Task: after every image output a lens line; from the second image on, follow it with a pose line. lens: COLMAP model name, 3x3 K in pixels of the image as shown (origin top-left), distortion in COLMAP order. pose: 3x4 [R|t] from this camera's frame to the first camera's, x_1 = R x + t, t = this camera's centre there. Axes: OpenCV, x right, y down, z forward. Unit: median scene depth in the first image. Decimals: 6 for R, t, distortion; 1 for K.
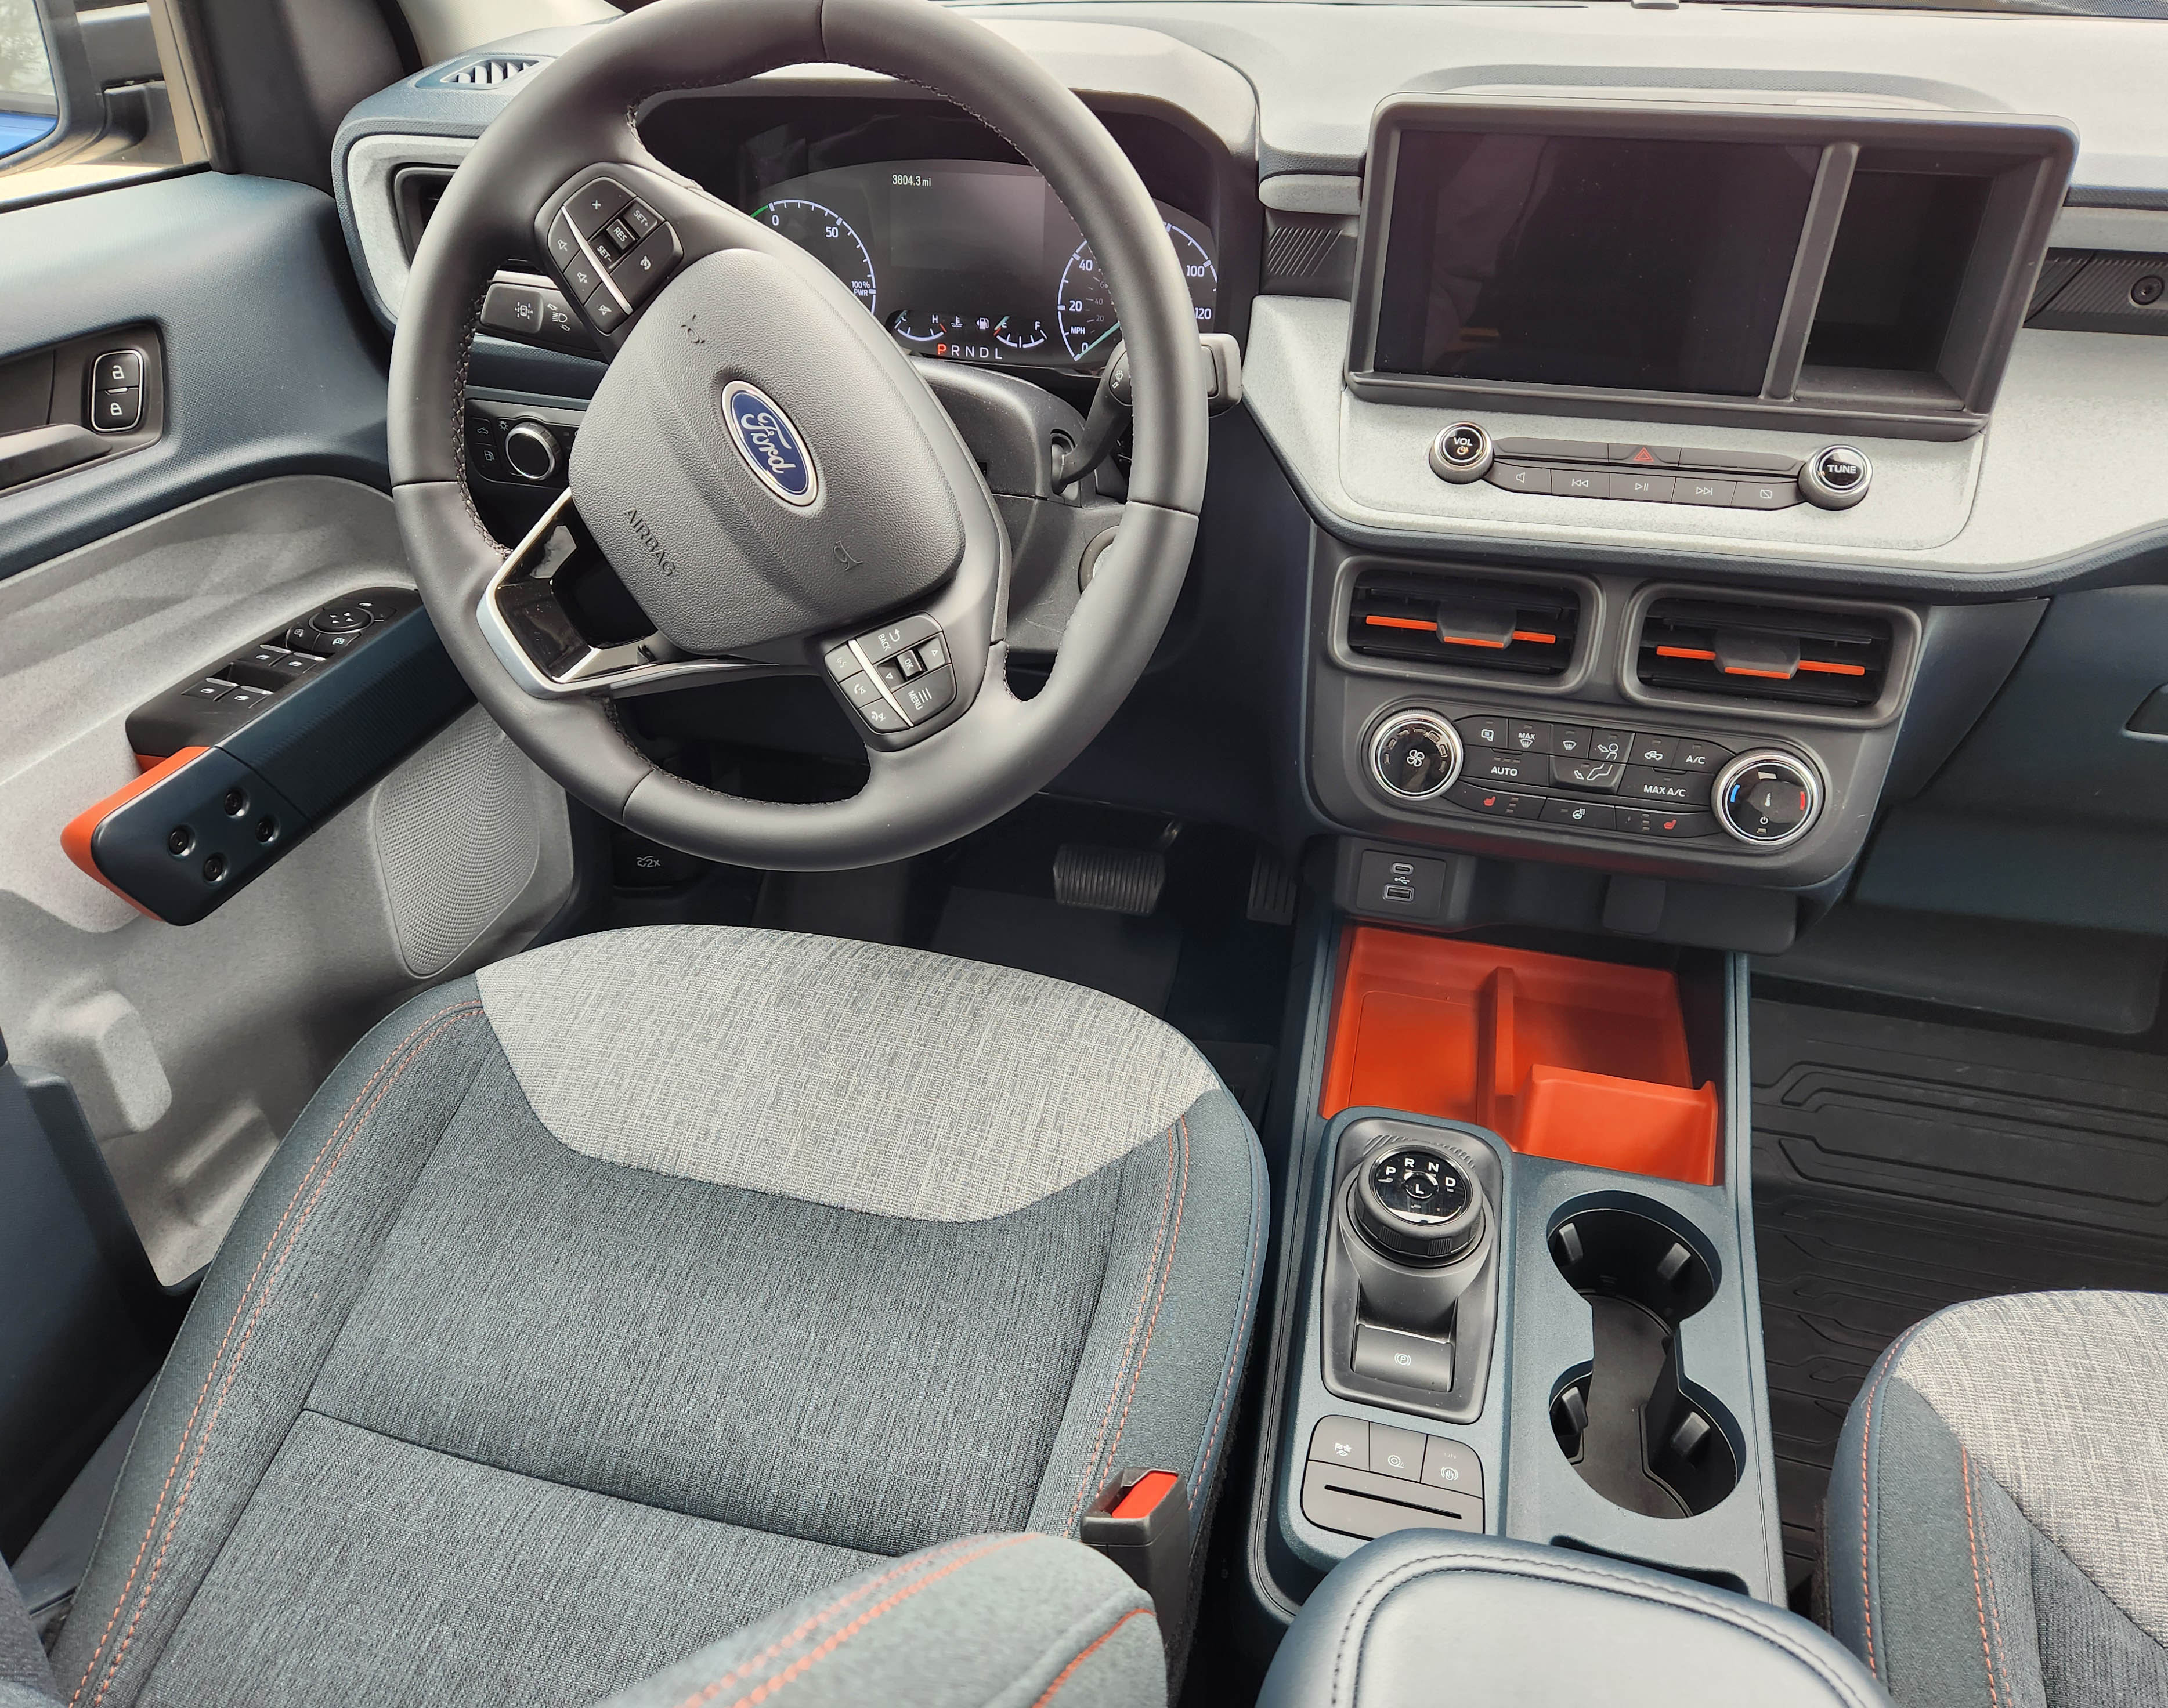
lens RADIAL K [[1501.0, 0, 1086.3], [0, 1501.0, 848.5], [0, 0, 1]] dist [0.033175, -0.003311]
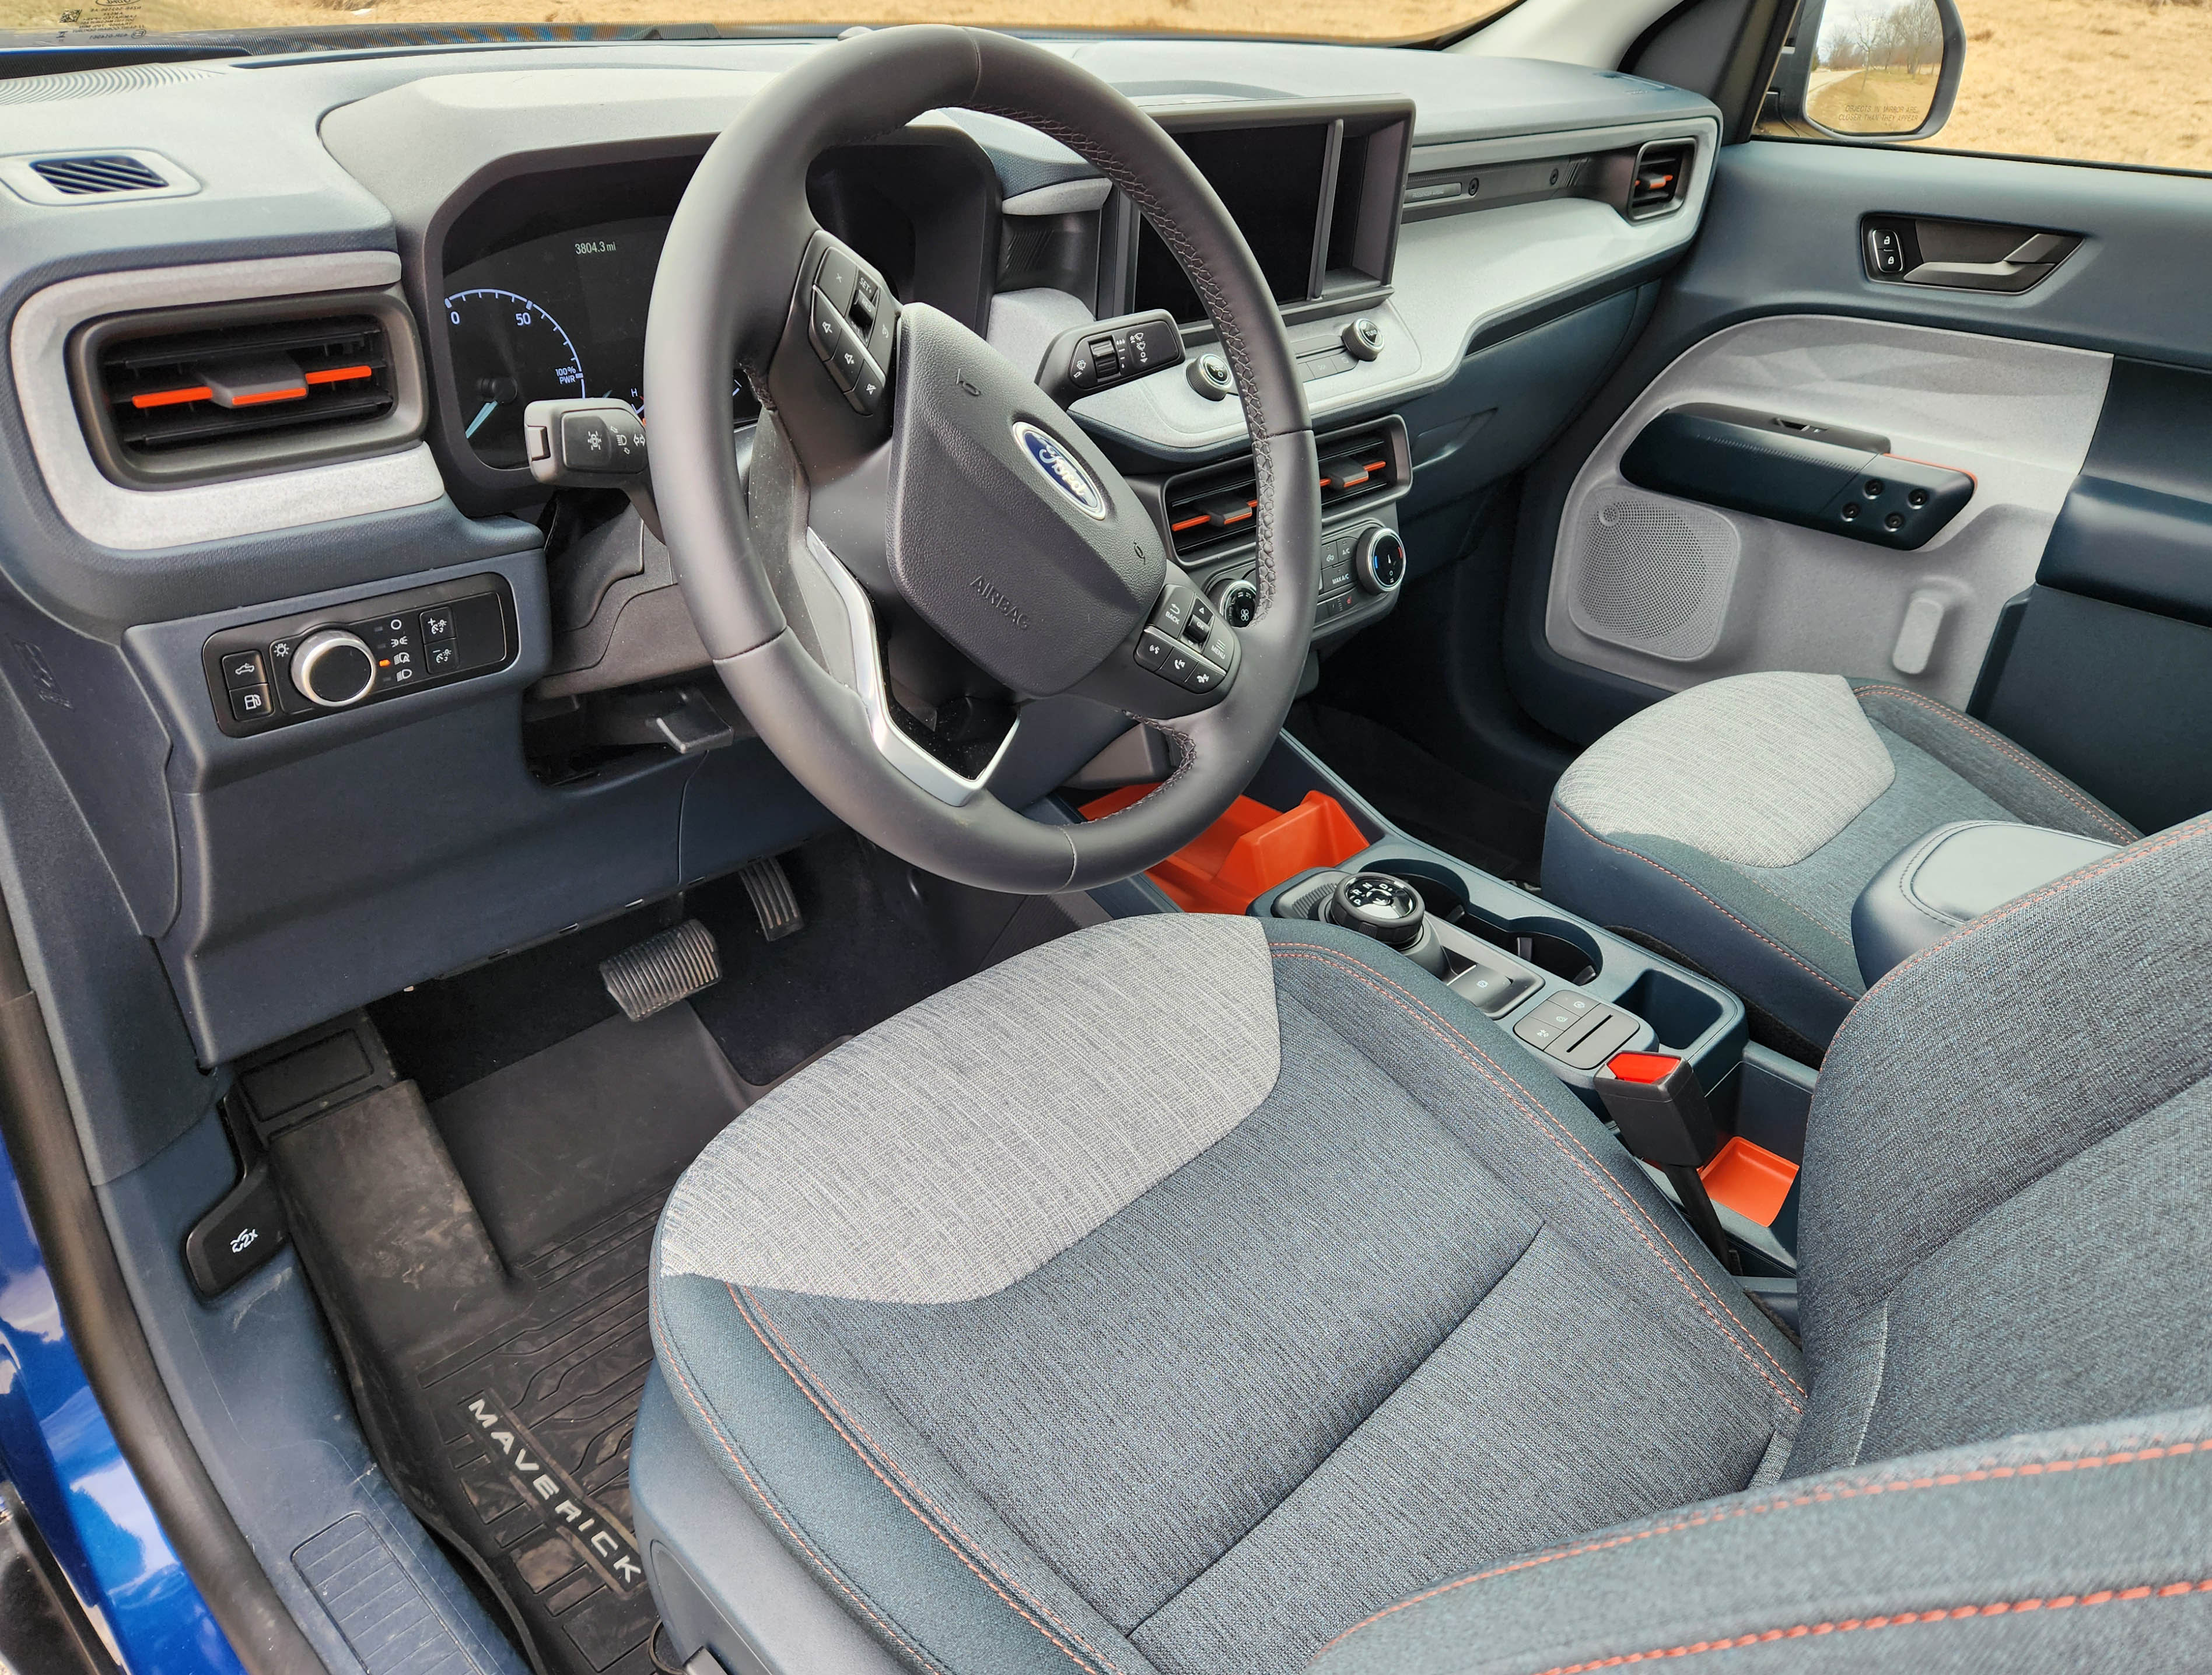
lens RADIAL K [[1489.7, 0, 1108.2], [0, 1489.7, 850.0], [0, 0, 1]] dist [0.049037, -0.000104]
pose [[0.512747, -0.431258, 0.742365, -0.956338], [0.442363, 0.873777, 0.202061, -0.210099], [-0.735802, 0.224789, 0.638799, 0.335781]]
